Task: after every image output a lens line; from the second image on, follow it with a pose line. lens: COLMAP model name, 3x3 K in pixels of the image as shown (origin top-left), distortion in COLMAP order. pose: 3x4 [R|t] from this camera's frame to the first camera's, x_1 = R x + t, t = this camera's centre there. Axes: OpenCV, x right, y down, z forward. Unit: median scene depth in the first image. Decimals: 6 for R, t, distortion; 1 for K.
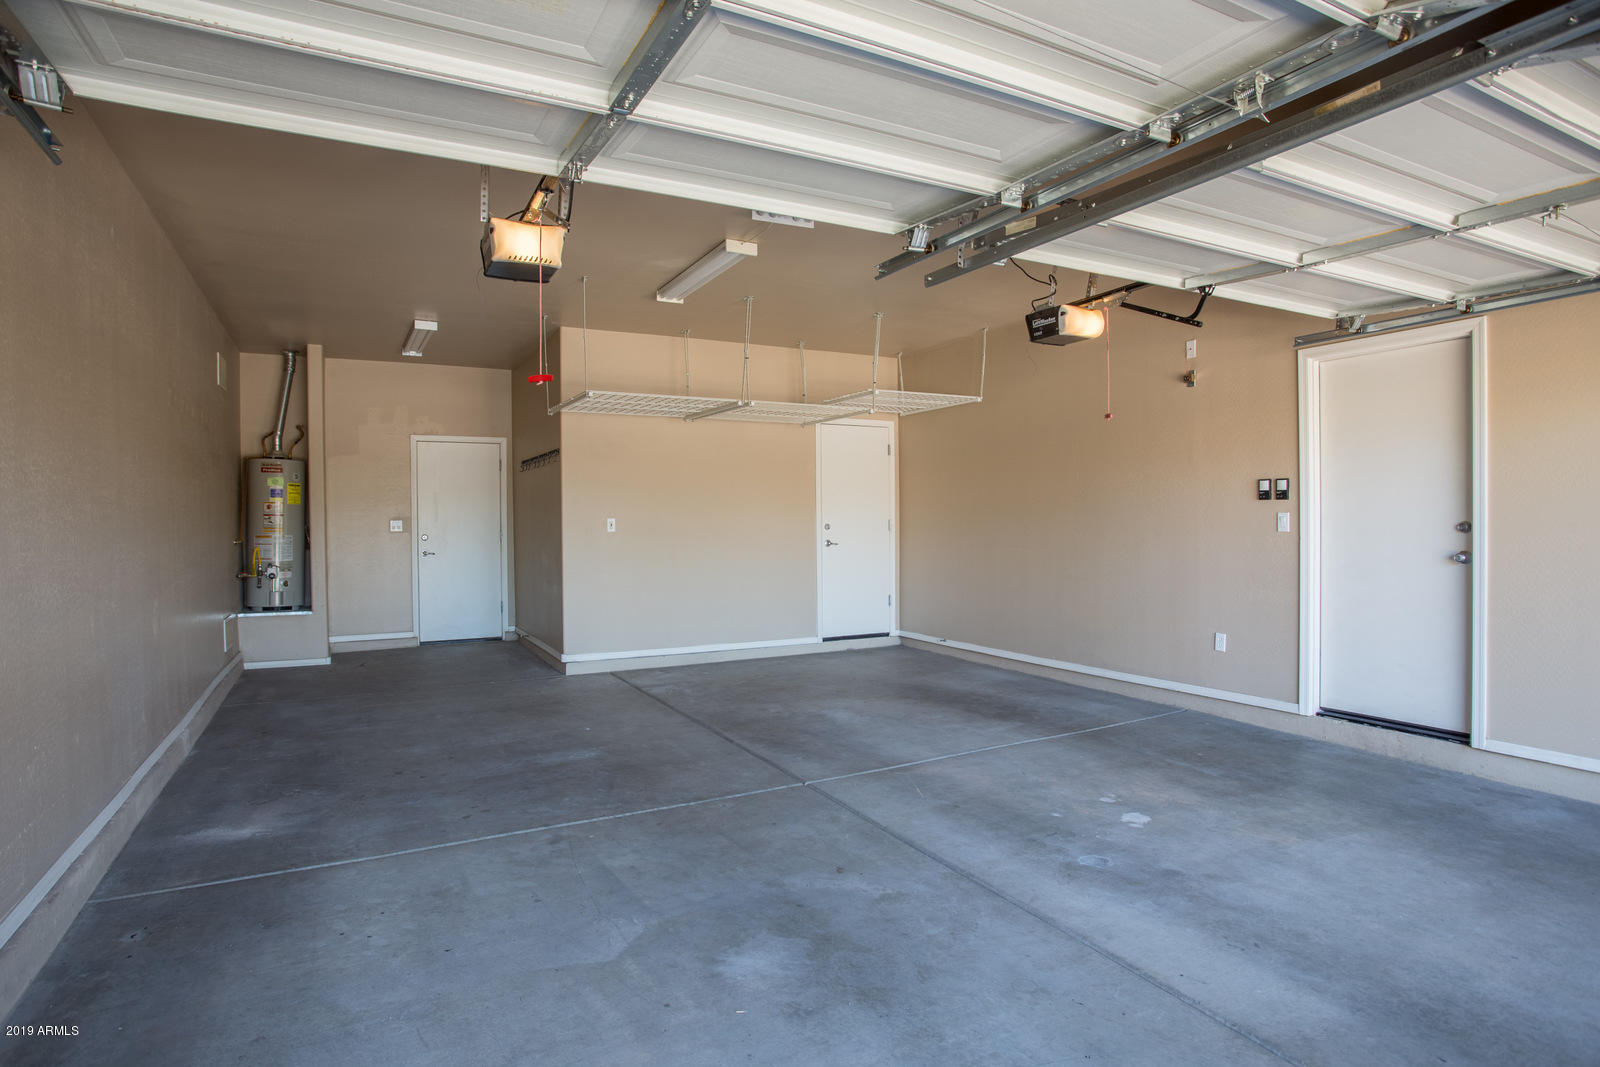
lens RADIAL K [[853.7, 0, 798.3], [0, 853.7, 522.5], [0, 0, 1]] dist [-0.049548, 0.006814]
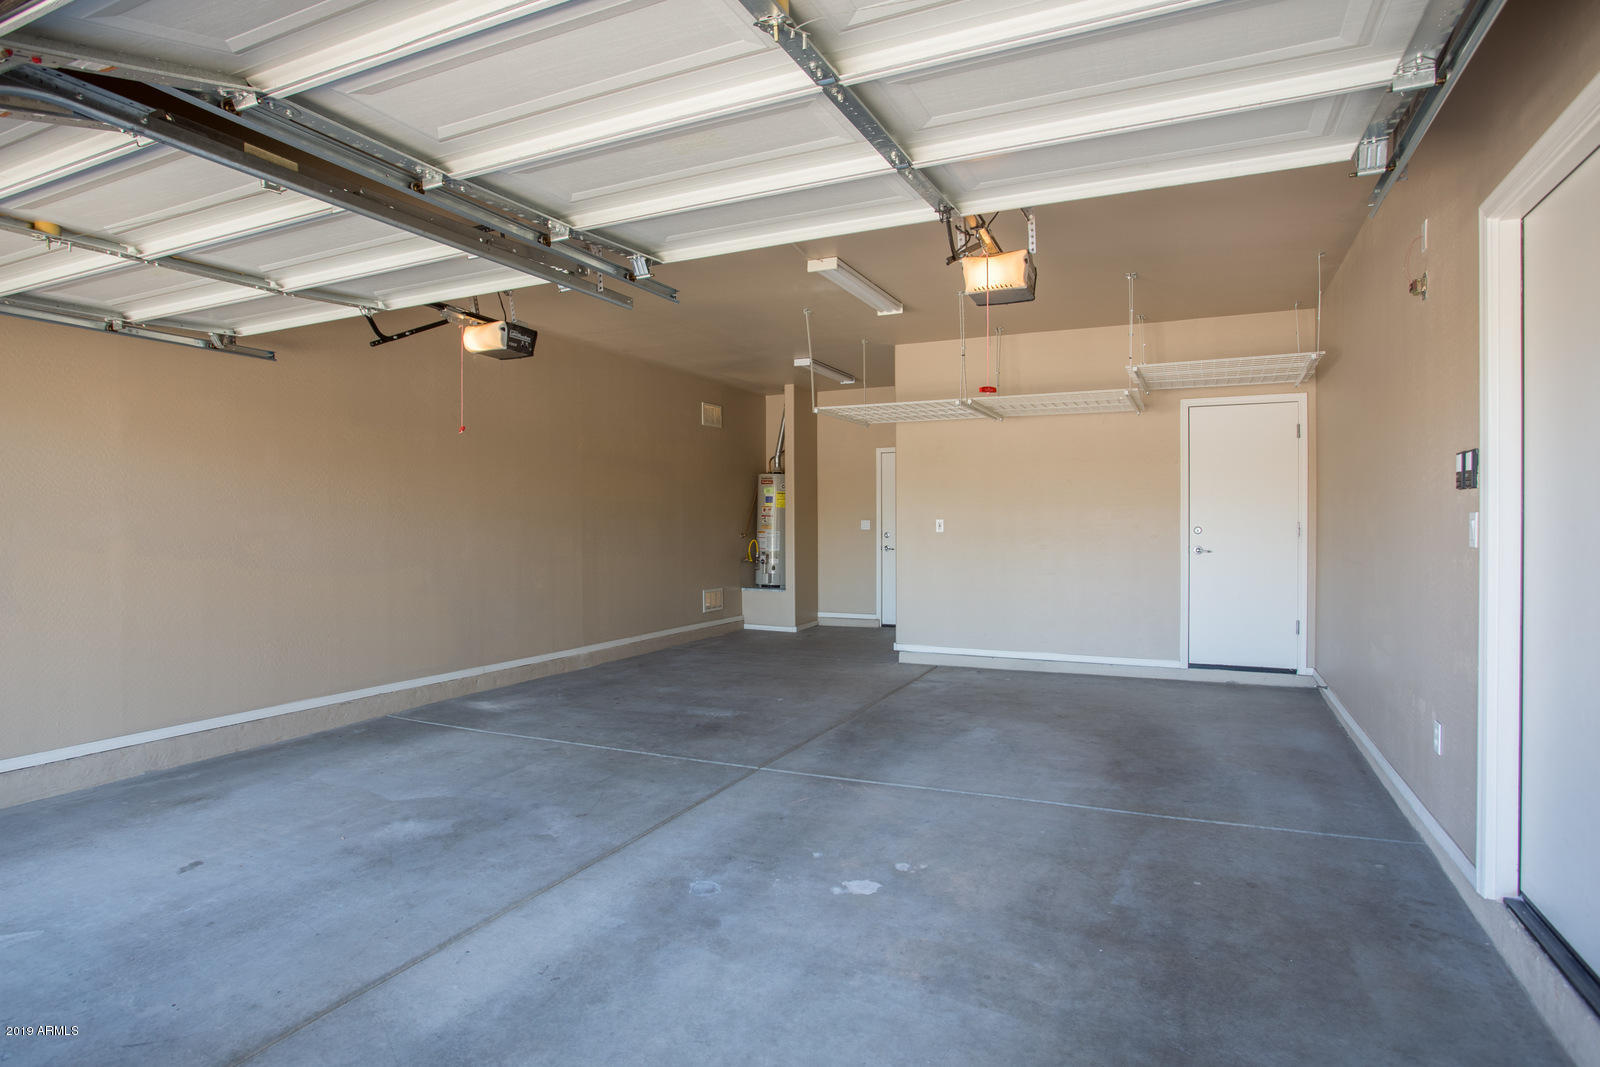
lens RADIAL K [[853.7, 0, 798.9], [0, 853.7, 525.9], [0, 0, 1]] dist [-0.049548, 0.006814]
pose [[0.599466, 0.008550, -0.800355, 0.990690], [-0.004254, 0.999963, 0.007496, -0.007424], [0.800389, -0.001089, 0.599480, 0.441545]]
